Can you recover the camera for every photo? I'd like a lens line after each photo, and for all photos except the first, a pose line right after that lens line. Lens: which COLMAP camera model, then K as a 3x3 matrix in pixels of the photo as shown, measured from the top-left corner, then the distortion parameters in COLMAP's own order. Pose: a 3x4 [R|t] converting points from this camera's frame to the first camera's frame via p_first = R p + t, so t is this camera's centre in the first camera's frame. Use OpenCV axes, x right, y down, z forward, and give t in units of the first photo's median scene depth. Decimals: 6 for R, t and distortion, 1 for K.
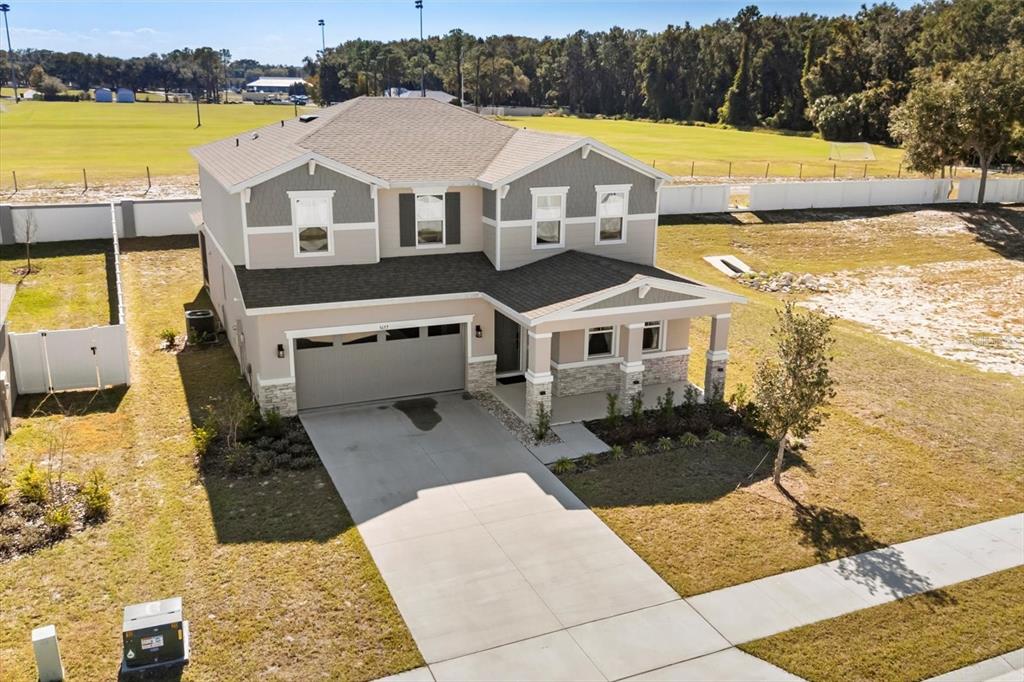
lens RADIAL K [[863.9, 0, 513.7], [0, 863.9, 340.1], [0, 0, 1]] dist [0.013635, -0.003679]
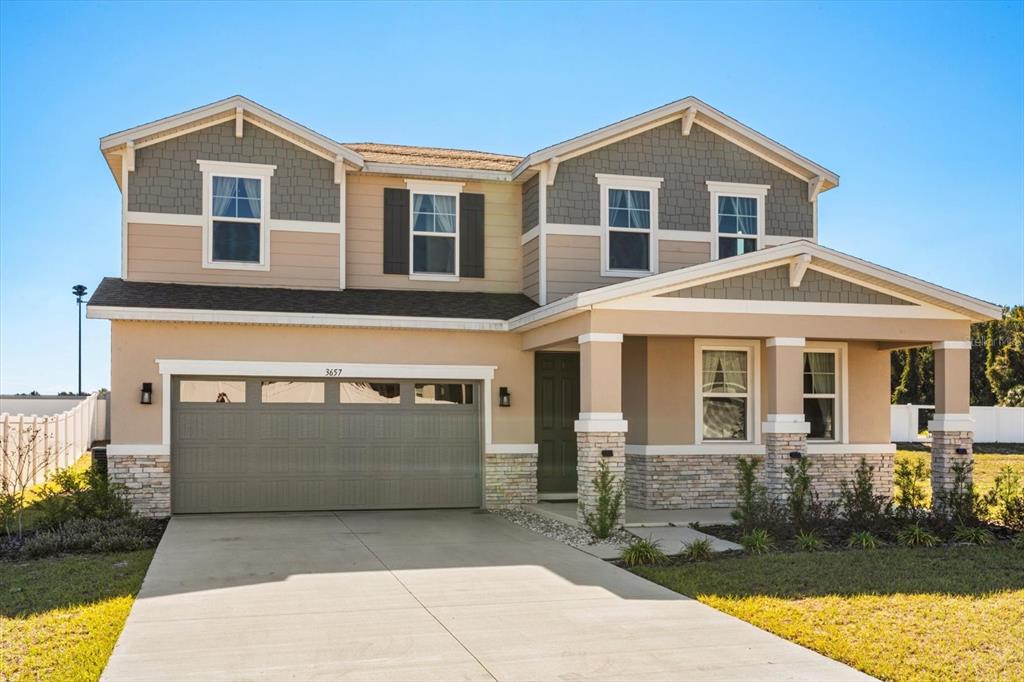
lens RADIAL K [[1008.4, 0, 487.0], [0, 1008.4, 385.2], [0, 0, 1]] dist [-0.027361, 0.000000]
pose [[0.988508, -0.015841, -0.150338, 0.047363], [-0.030438, 0.953271, -0.300581, 0.180742], [0.148074, 0.301702, 0.941833, 0.368260]]
